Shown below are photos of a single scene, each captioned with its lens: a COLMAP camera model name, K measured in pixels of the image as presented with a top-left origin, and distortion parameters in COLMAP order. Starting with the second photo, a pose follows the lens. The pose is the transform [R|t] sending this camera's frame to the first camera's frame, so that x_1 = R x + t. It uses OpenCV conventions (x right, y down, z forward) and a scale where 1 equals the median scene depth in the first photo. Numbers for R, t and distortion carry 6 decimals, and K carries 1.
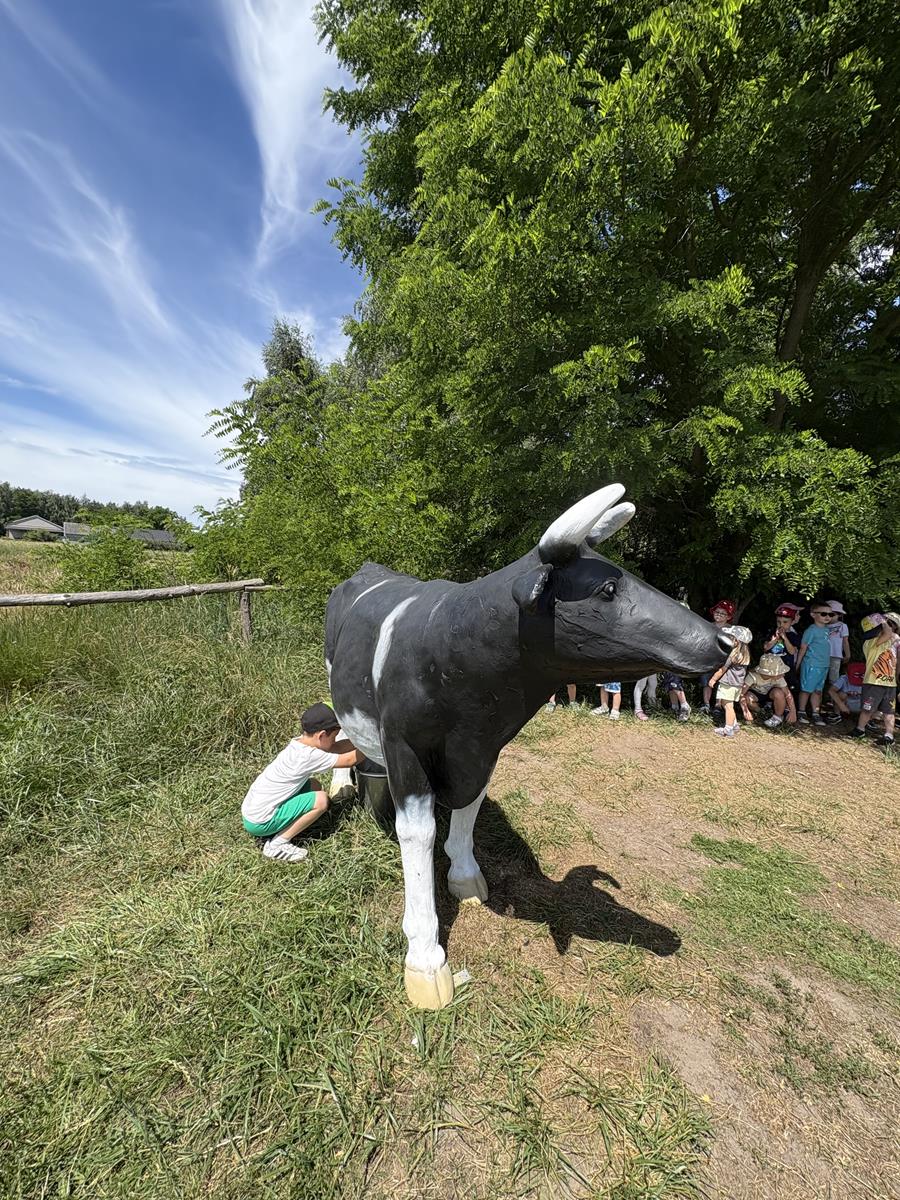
lens RADIAL K [[485.7, 0, 450.0], [0, 485.7, 600.0], [0, 0, 1]] dist [0.001001, 0.000051]
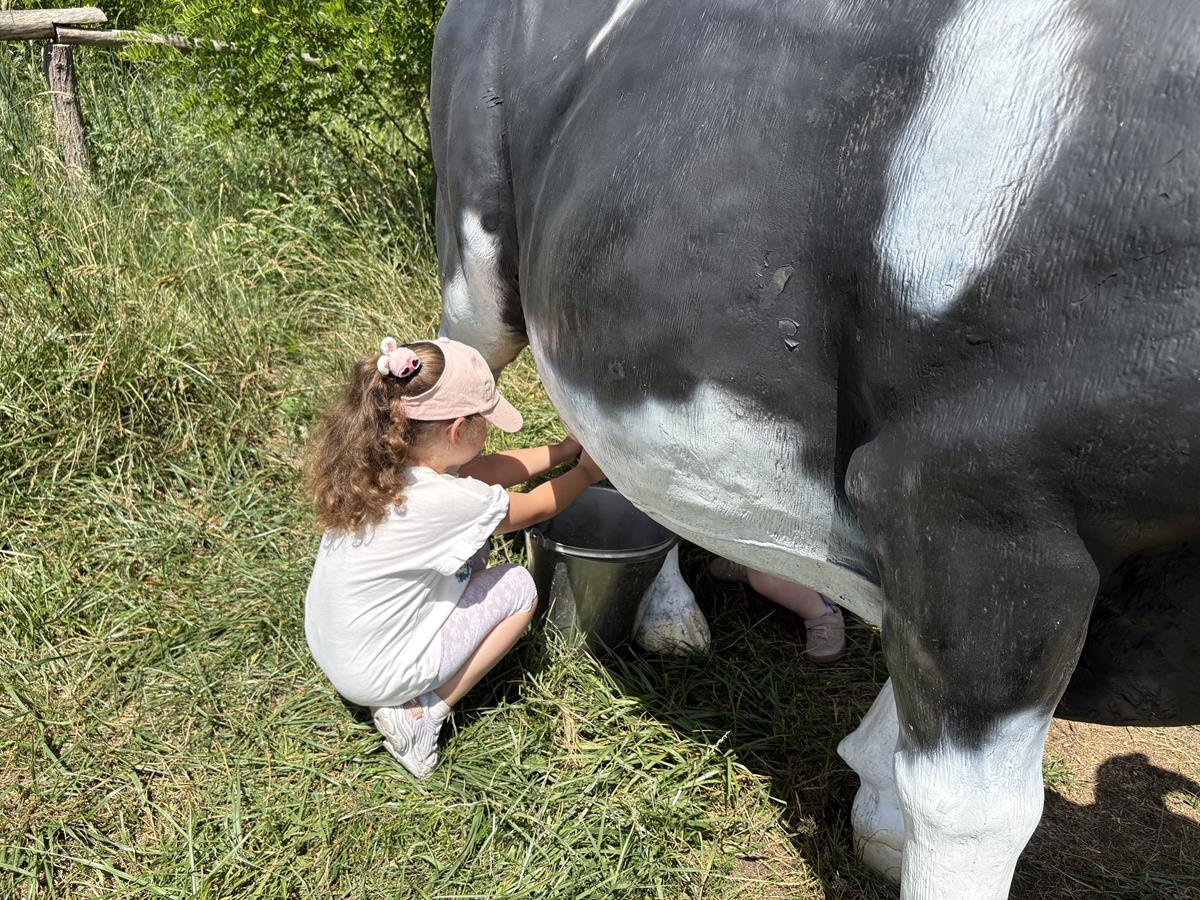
lens RADIAL K [[918.5, 0, 600.0], [0, 918.5, 450.0], [0, 0, 1]] dist [0.080948, -0.086079]
pose [[0.989966, -0.002010, 0.141290, -0.217781], [-0.043208, 0.947700, 0.316224, 0.063954], [-0.134536, -0.319156, 0.938104, 0.337599]]
